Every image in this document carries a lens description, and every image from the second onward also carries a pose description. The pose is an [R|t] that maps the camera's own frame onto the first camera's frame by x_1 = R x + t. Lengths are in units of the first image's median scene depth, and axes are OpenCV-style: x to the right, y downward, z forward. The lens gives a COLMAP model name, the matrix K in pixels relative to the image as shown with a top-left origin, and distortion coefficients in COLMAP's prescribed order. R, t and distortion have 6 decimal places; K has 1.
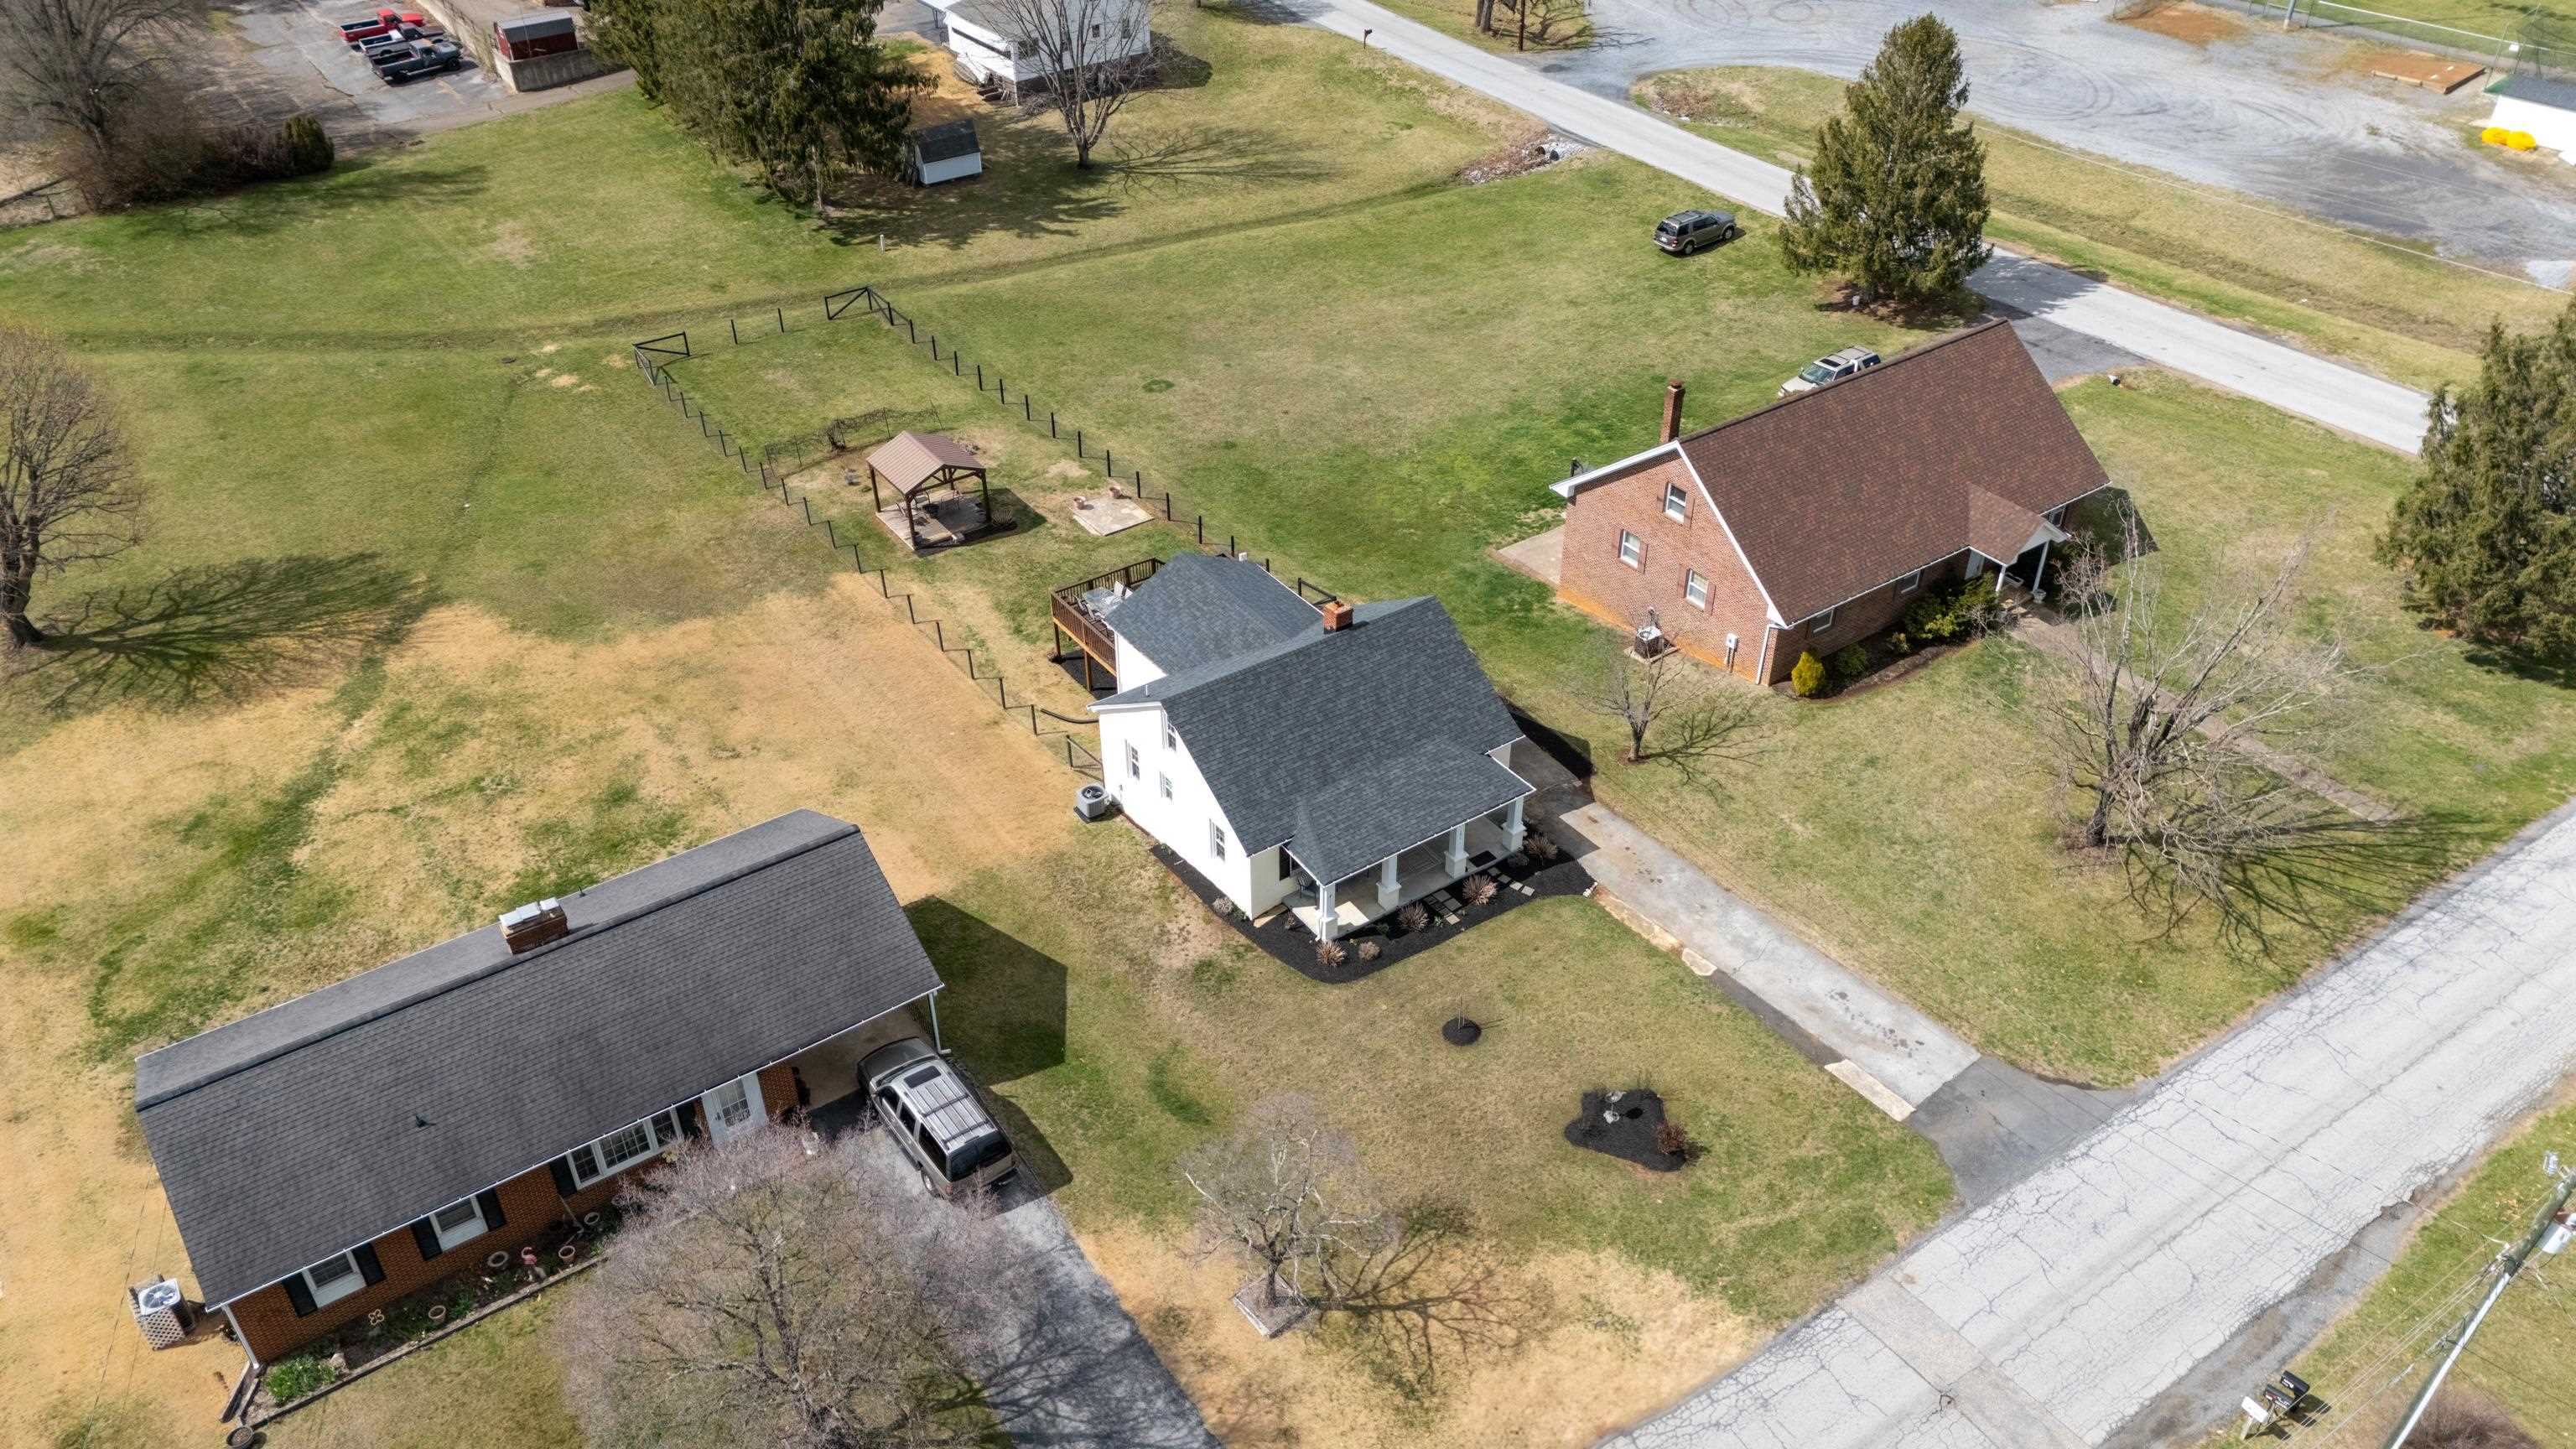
lens RADIAL K [[1894.7, 0, 1289.1], [0, 1894.7, 719.1], [0, 0, 1]] dist [0.074682, -0.065630]
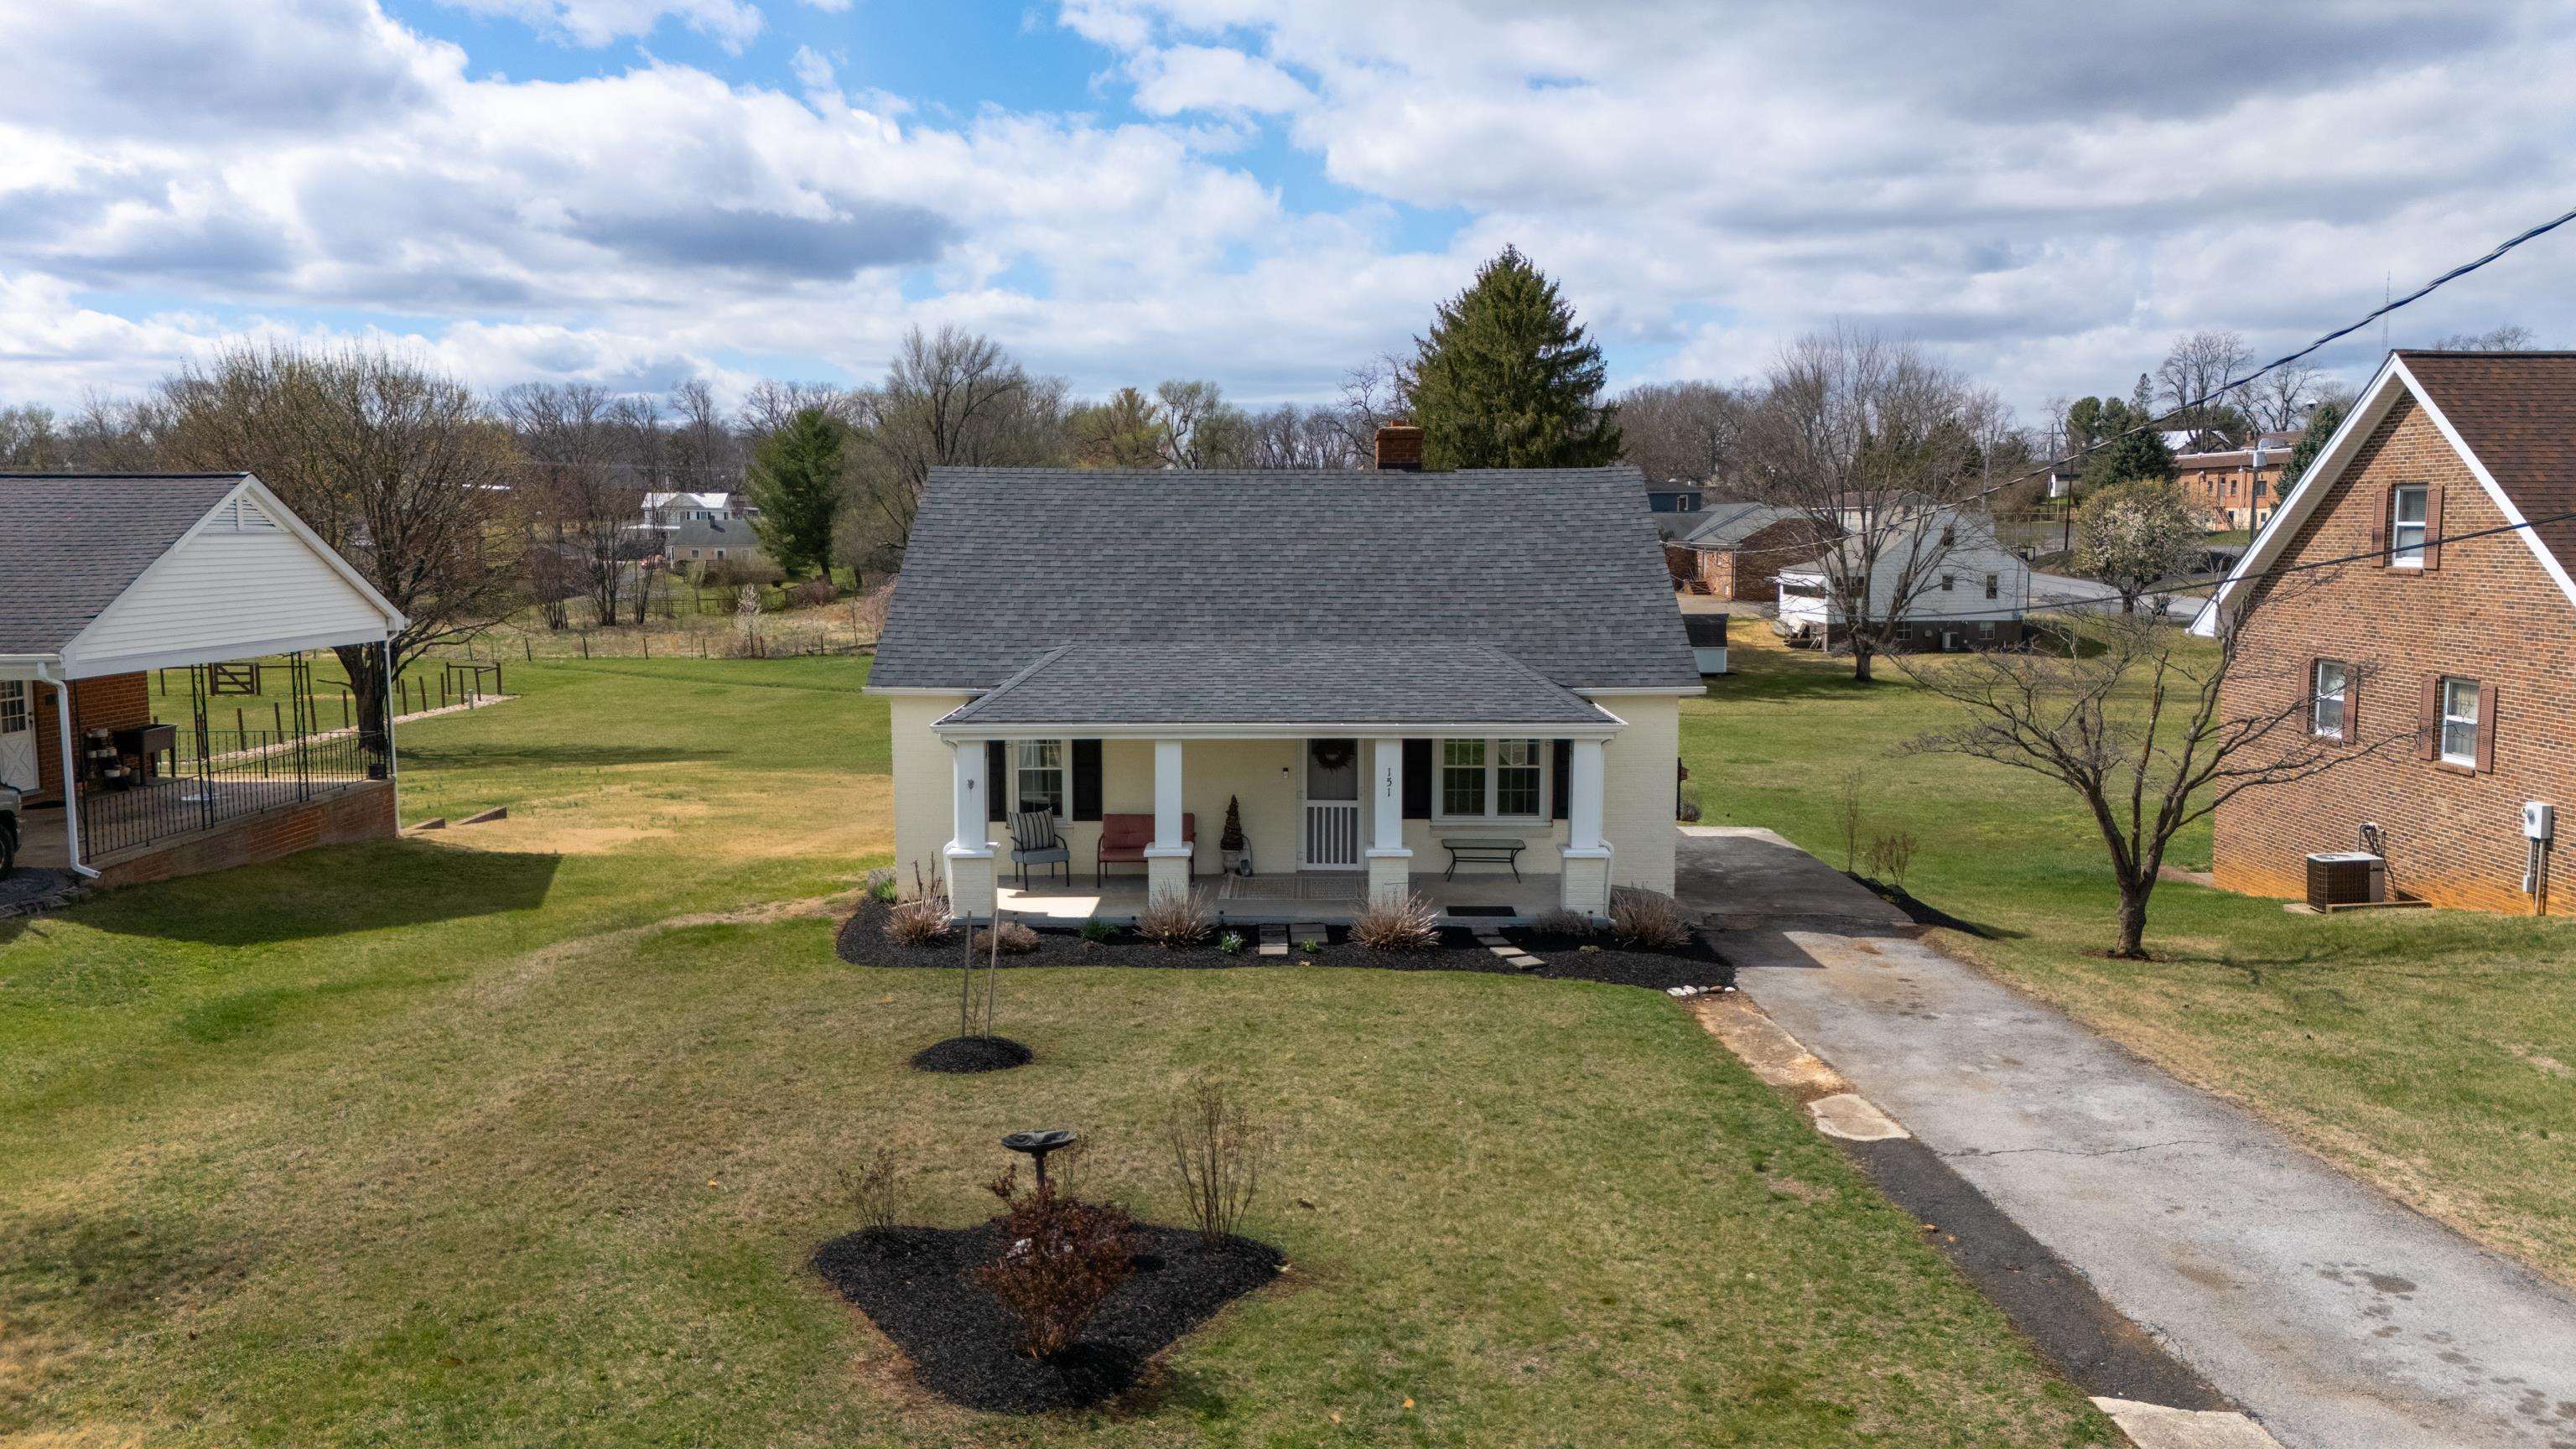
lens RADIAL K [[1878.6, 0, 1283.6], [0, 1878.6, 731.9], [0, 0, 1]] dist [0.074017, -0.065694]
pose [[0.818417, 0.065016, -0.570935, 0.244632], [-0.335732, 0.860456, -0.383275, 0.173366], [0.466345, 0.505360, 0.726040, 0.596014]]
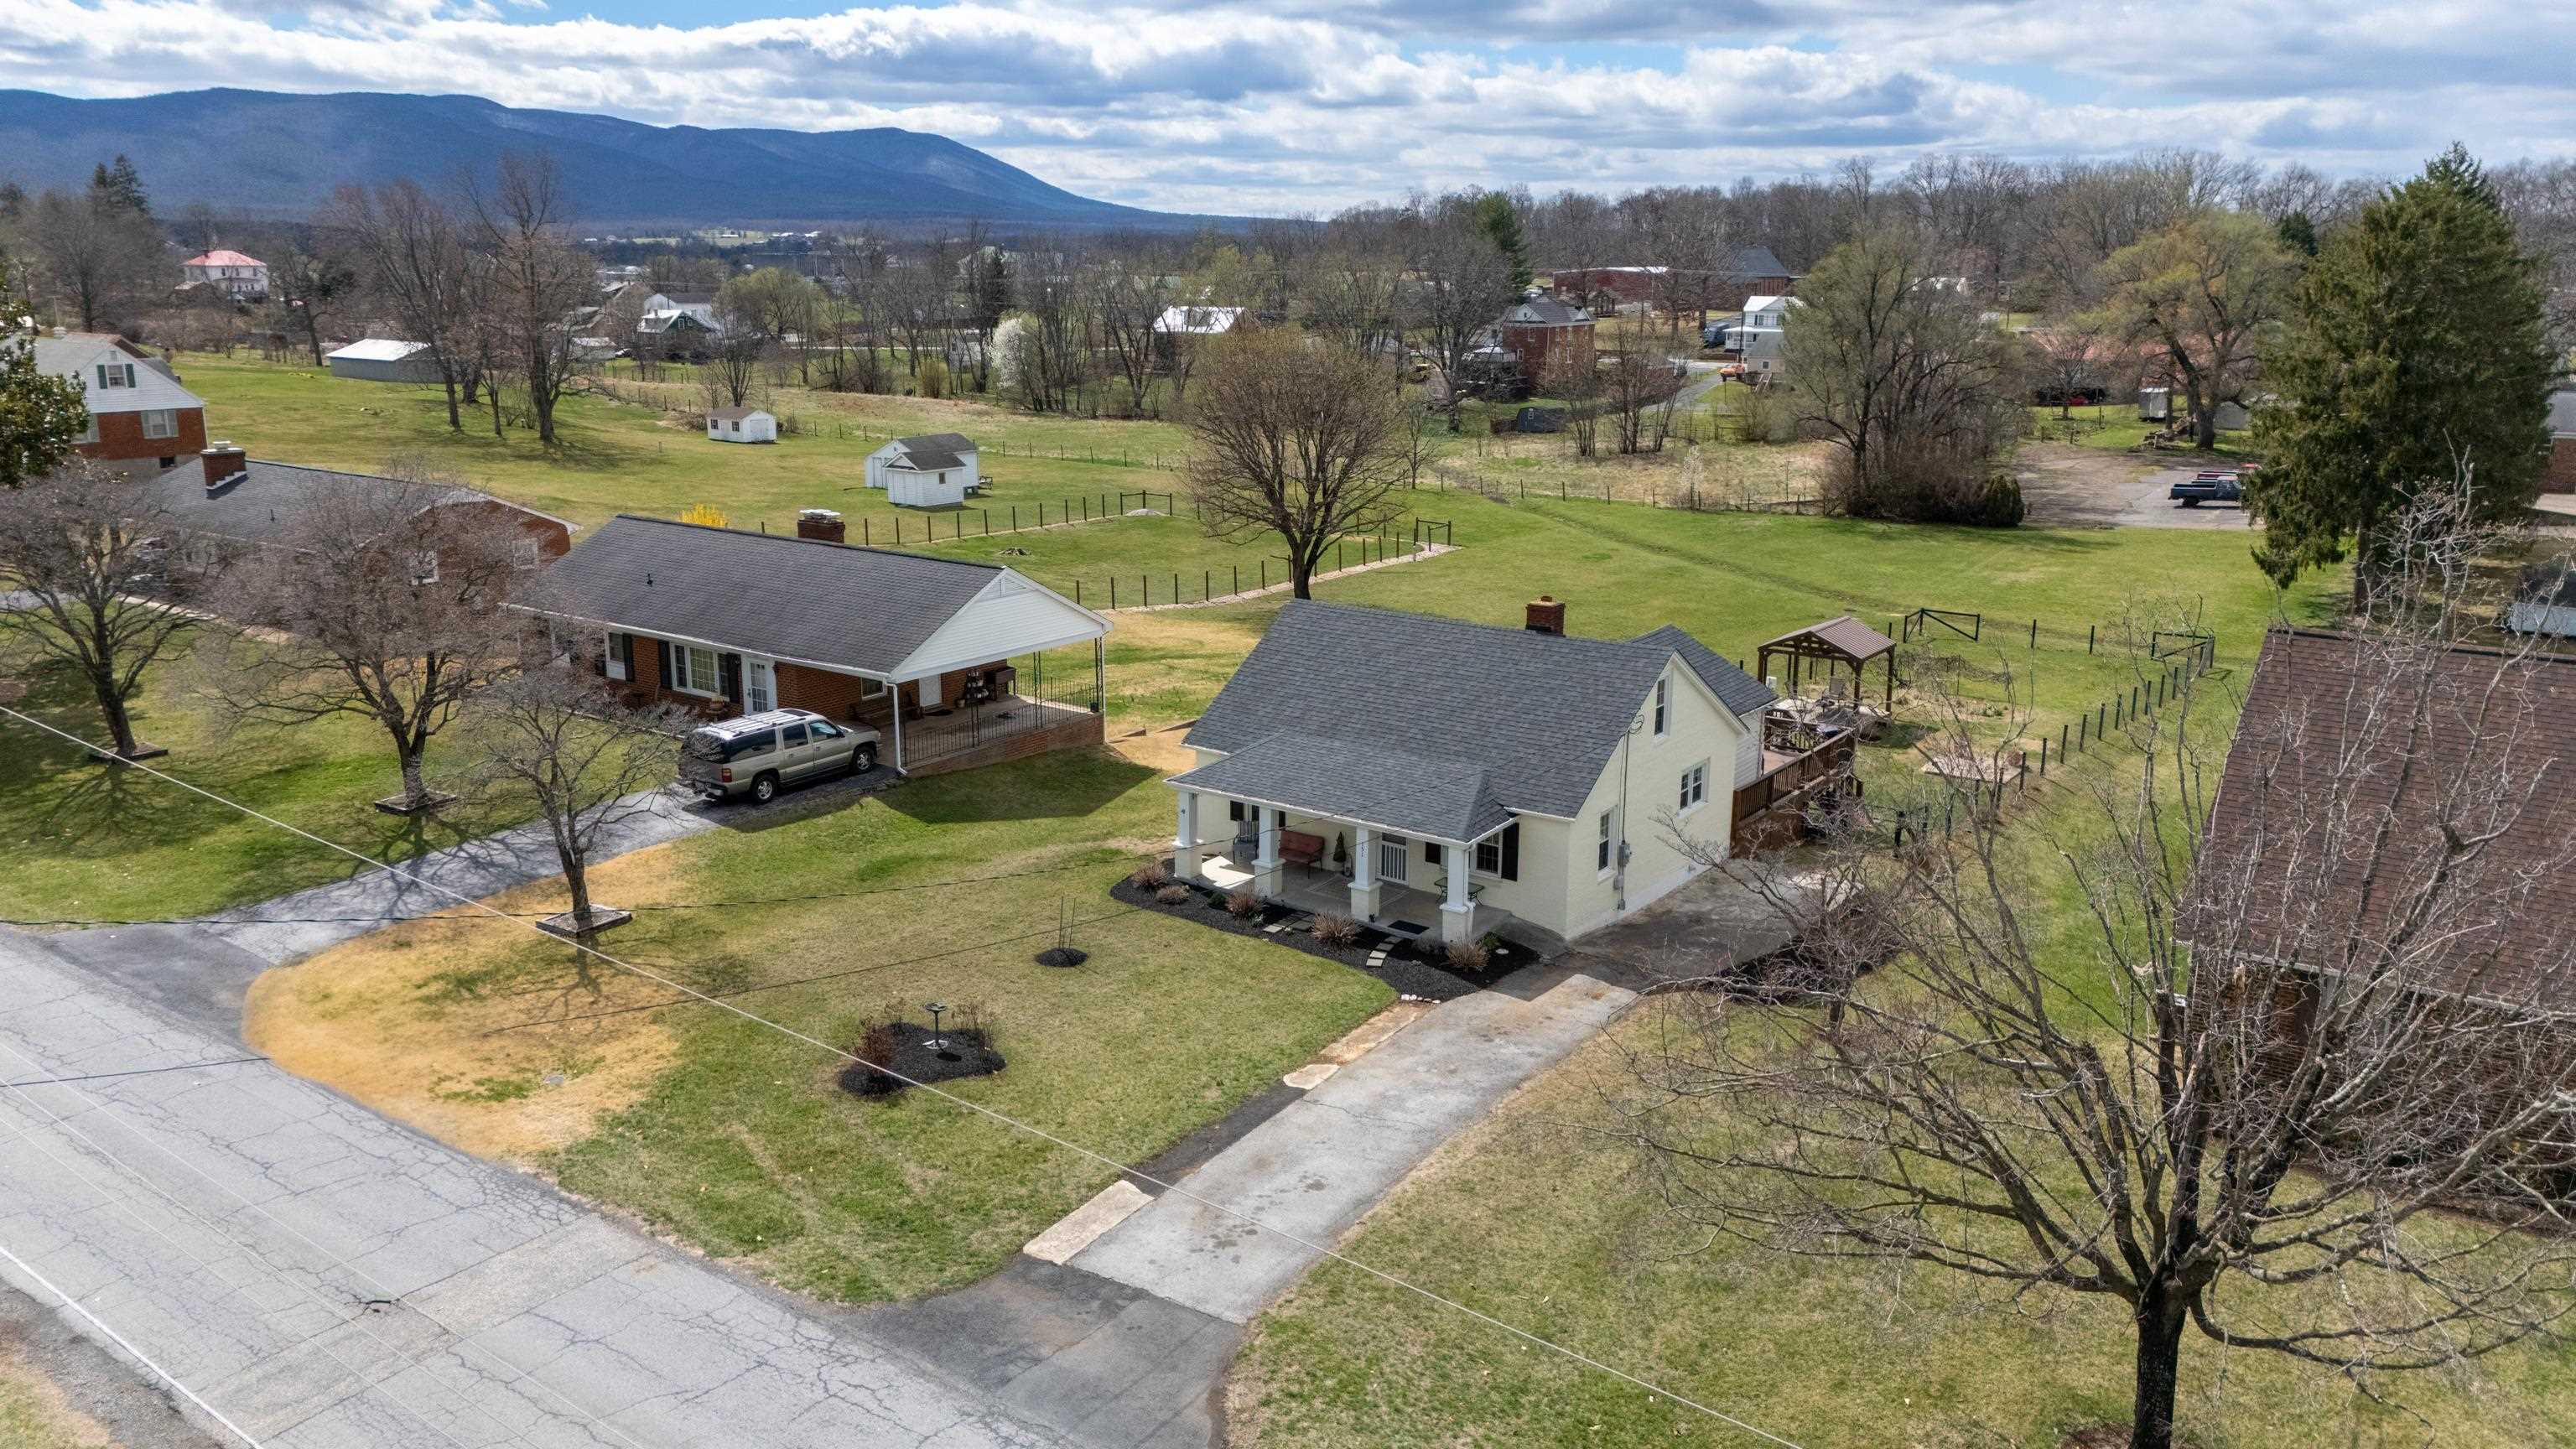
lens RADIAL K [[1894.7, 0, 1289.1], [0, 1894.7, 719.1], [0, 0, 1]] dist [0.074682, -0.065630]
pose [[0.338765, 0.228915, -0.912599, 0.602445], [-0.553261, 0.833001, 0.003573, 0.028095], [0.761013, 0.503694, 0.408841, 0.560533]]
